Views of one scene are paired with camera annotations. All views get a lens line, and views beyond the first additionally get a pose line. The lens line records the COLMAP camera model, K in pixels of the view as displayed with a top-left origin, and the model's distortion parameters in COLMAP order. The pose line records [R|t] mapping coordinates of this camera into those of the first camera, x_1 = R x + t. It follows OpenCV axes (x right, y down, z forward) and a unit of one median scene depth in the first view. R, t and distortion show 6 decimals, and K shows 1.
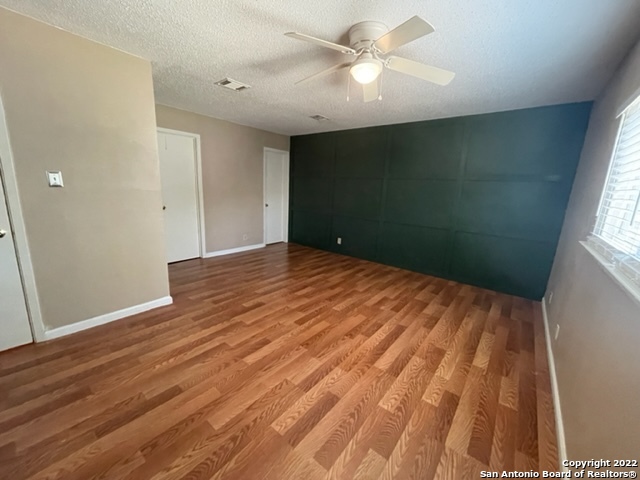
lens RADIAL K [[255.3, 0, 320.1], [0, 255.3, 239.8], [0, 0, 1]] dist [0.003117, -0.001540]
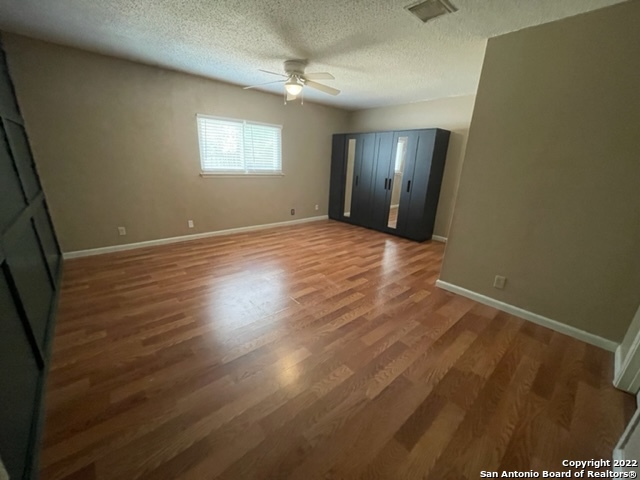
lens RADIAL K [[255.3, 0, 324.7], [0, 255.3, 239.9], [0, 0, 1]] dist [0.003117, -0.001540]
pose [[-0.985629, -0.127028, 0.111356, -0.257145], [-0.057047, 0.870765, 0.488380, -0.447845], [-0.159002, 0.475008, -0.865497, 2.123018]]
